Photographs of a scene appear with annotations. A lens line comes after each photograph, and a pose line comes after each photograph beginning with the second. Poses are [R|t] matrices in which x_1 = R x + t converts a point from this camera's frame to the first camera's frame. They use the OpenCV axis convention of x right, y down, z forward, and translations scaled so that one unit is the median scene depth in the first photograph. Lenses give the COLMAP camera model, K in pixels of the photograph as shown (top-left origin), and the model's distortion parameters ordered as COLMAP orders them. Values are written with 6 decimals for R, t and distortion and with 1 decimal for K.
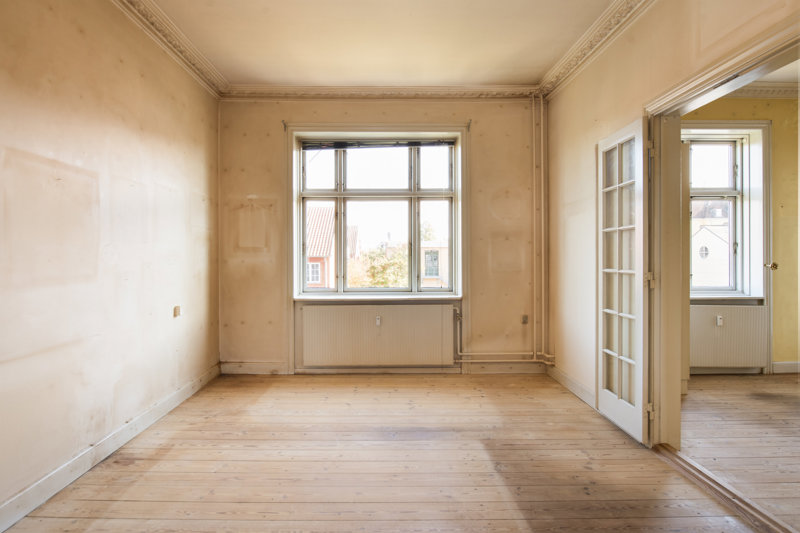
lens RADIAL K [[414.2, 0, 377.3], [0, 414.2, 254.0], [0, 0, 1]] dist [-0.010058, -0.002049]
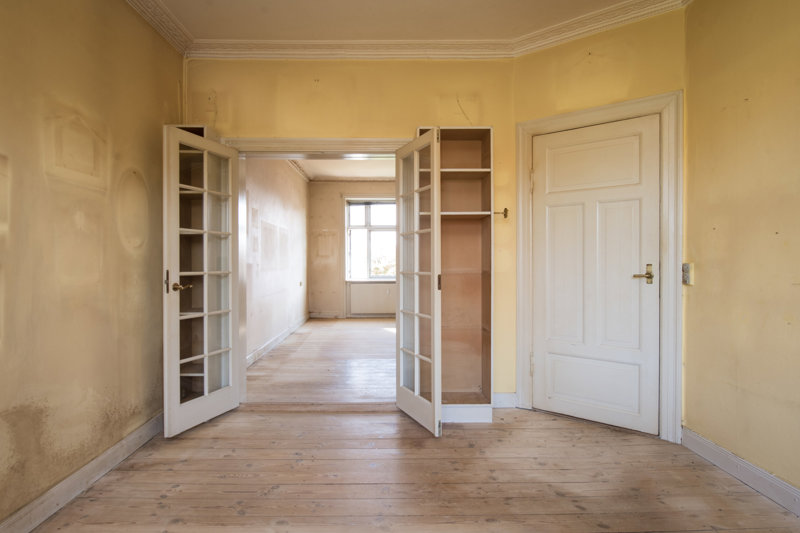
lens RADIAL K [[414.2, 0, 400.9], [0, 414.2, 266.0], [0, 0, 1]] dist [-0.010058, -0.002049]
pose [[0.997811, -0.005207, 0.065921, -0.066764], [0.004047, 0.999835, 0.017714, 0.002049], [-0.066003, -0.017409, 0.997668, -1.058321]]
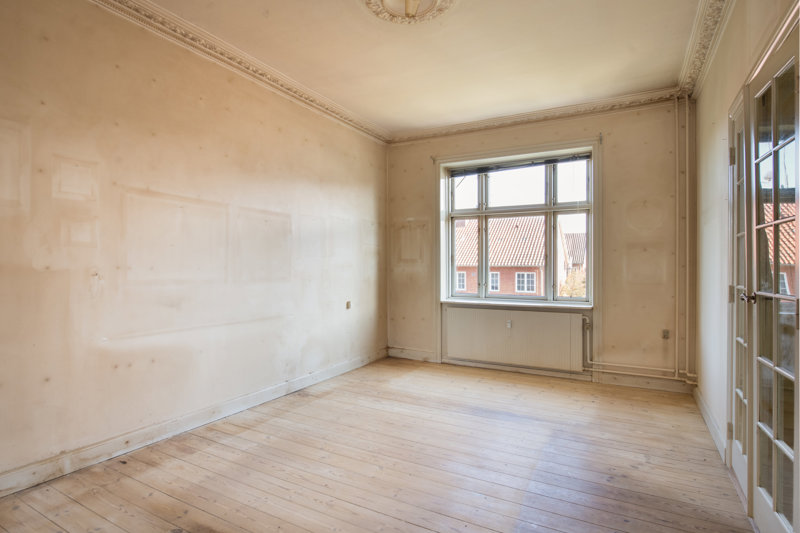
lens RADIAL K [[414.2, 0, 399.4], [0, 414.2, 266.6], [0, 0, 1]] dist [-0.010058, -0.002049]
pose [[0.876399, 0.006529, -0.481542, 0.281594], [-0.002938, 0.999962, 0.008209, -0.003729], [0.481578, -0.005780, 0.876384, -0.129233]]
